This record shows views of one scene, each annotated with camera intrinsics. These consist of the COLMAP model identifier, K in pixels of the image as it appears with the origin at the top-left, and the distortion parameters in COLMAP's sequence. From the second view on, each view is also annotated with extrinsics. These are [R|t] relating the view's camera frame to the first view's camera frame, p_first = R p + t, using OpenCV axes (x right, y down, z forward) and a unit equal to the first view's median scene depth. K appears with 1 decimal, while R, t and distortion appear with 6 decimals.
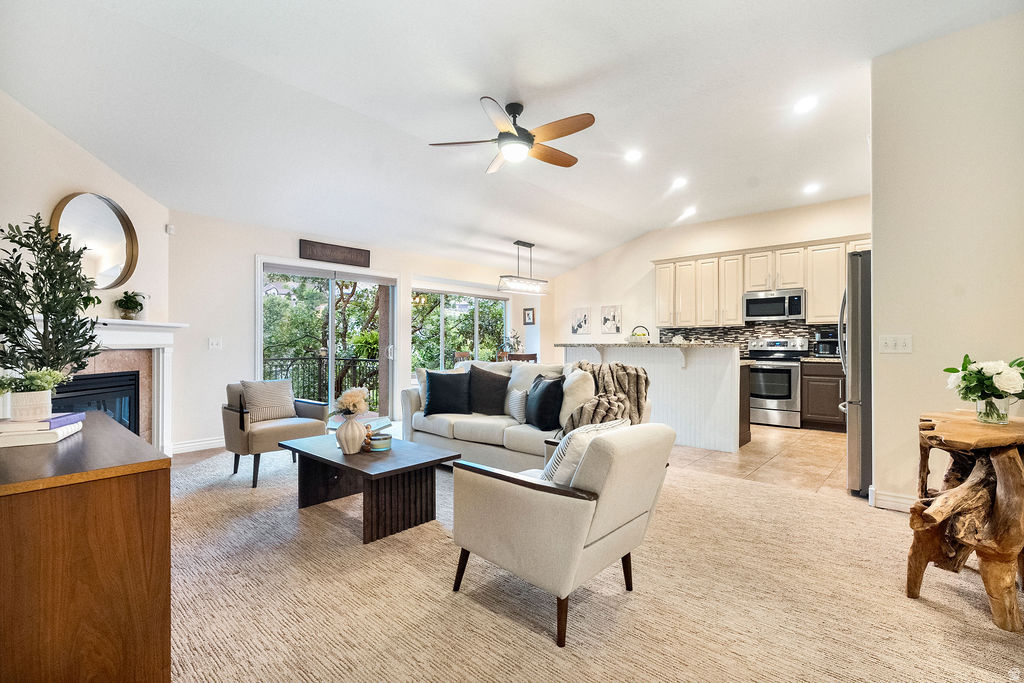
lens RADIAL K [[468.8, 0, 506.8], [0, 468.8, 340.6], [0, 0, 1]] dist [-0.000149, 0.000788]
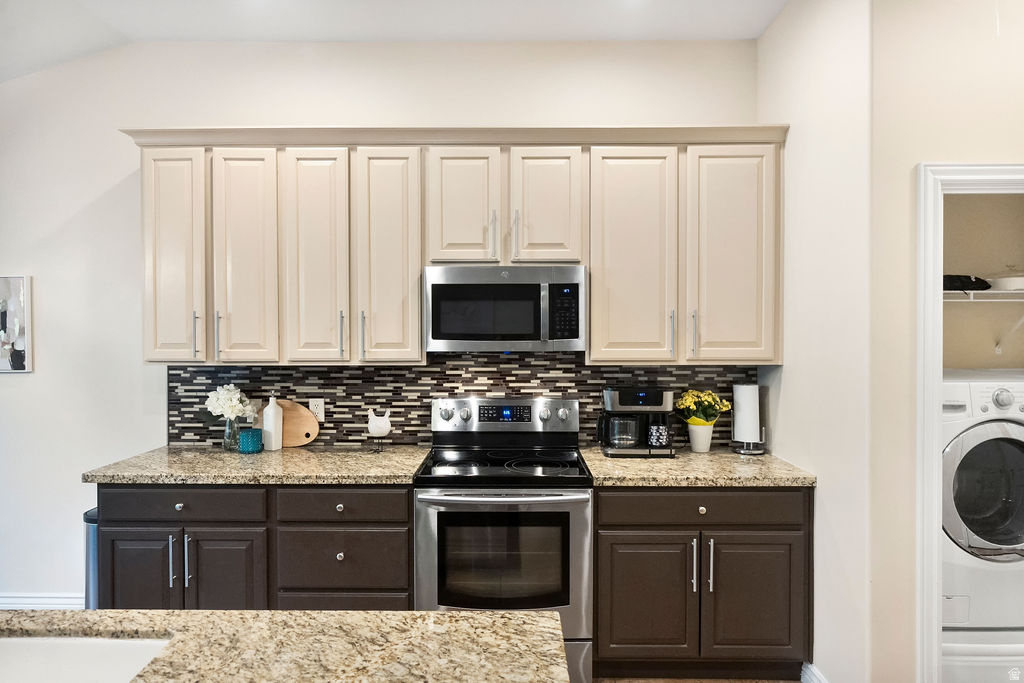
lens RADIAL K [[592.6, 0, 517.6], [0, 592.6, 341.4], [0, 0, 1]] dist [0.001863, -0.000338]
pose [[0.745052, -0.013636, 0.666867, 0.271541], [-0.005754, 0.999622, 0.026868, -0.057775], [-0.666982, -0.023855, 0.744692, 0.631911]]
